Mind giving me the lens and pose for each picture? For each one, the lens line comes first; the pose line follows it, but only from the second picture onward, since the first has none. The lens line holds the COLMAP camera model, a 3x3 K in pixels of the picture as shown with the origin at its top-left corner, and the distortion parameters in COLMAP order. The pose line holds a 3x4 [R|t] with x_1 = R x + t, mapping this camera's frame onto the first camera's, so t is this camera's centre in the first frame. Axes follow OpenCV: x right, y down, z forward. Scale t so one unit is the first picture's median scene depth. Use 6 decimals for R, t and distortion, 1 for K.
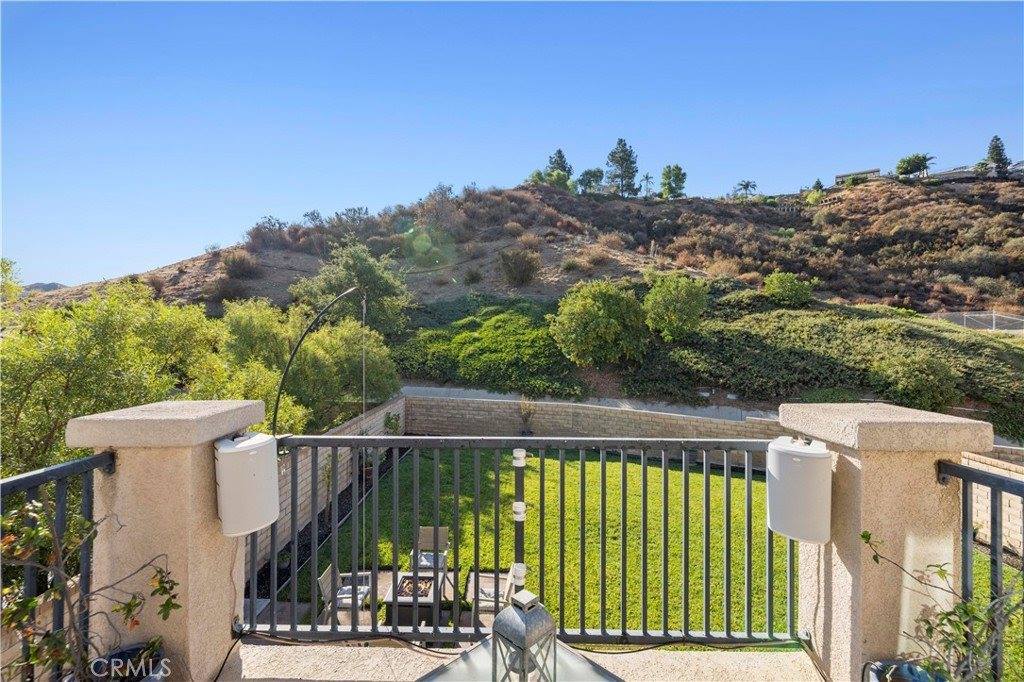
lens RADIAL K [[436.5, 0, 511.5], [0, 436.5, 334.2], [0, 0, 1]] dist [0.005995, -0.000016]
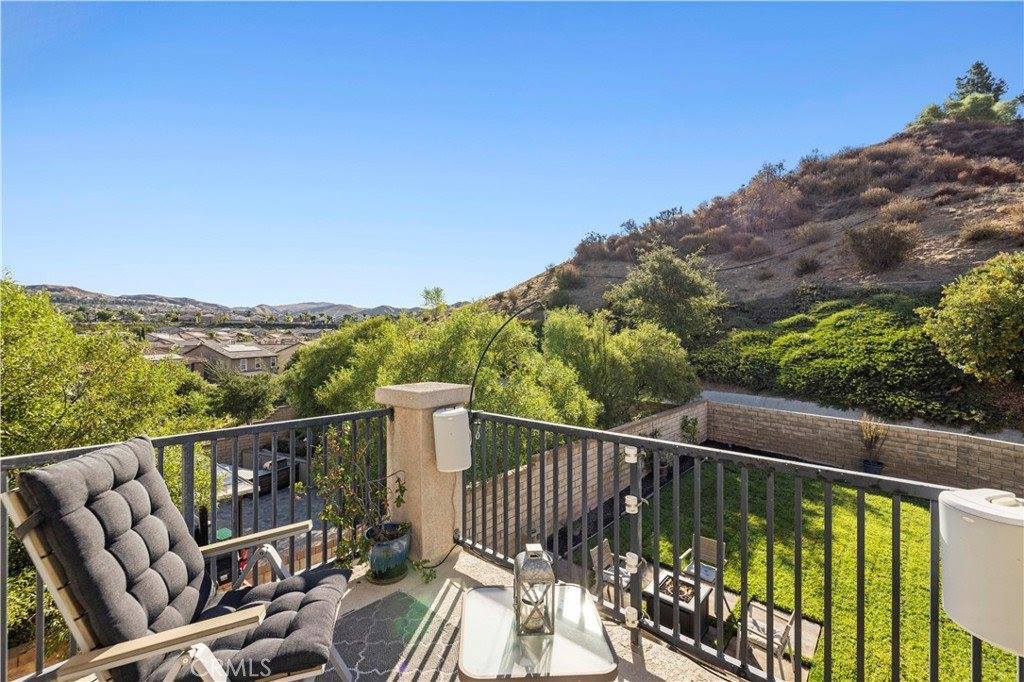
lens RADIAL K [[436.5, 0, 510.5], [0, 436.5, 343.8], [0, 0, 1]] dist [0.005995, -0.000016]
pose [[0.761681, 0.006585, -0.647918, 0.031081], [0.005450, 0.999848, 0.016568, -0.000439], [0.647929, -0.016151, 0.761530, 0.000224]]
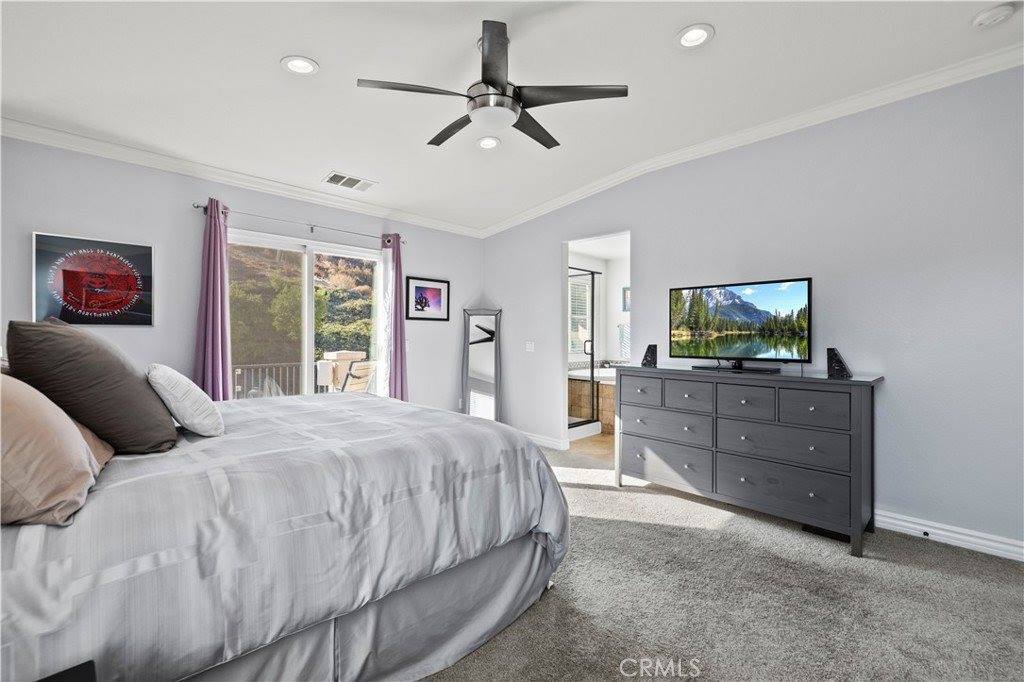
lens RADIAL K [[436.5, 0, 510.7], [0, 436.5, 335.2], [0, 0, 1]] dist [0.005995, -0.000016]
pose [[0.696601, -0.003830, 0.717449, -0.065656], [0.004706, 0.999989, 0.000769, 0.002383], [-0.717444, 0.002841, 0.696611, -0.197401]]
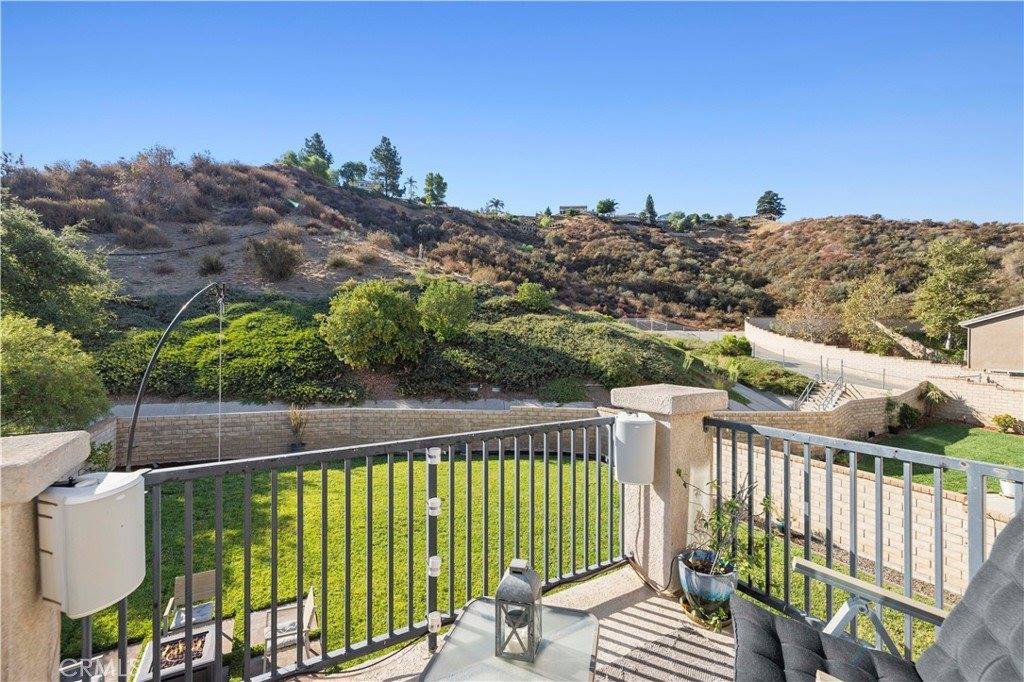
lens RADIAL K [[436.5, 0, 511.4], [0, 436.5, 336.7], [0, 0, 1]] dist [0.005995, -0.000016]
pose [[0.864302, -0.005567, 0.502942, -0.022666], [0.003122, 0.999979, 0.005704, -0.000995], [-0.502963, -0.003360, 0.864301, -0.000620]]
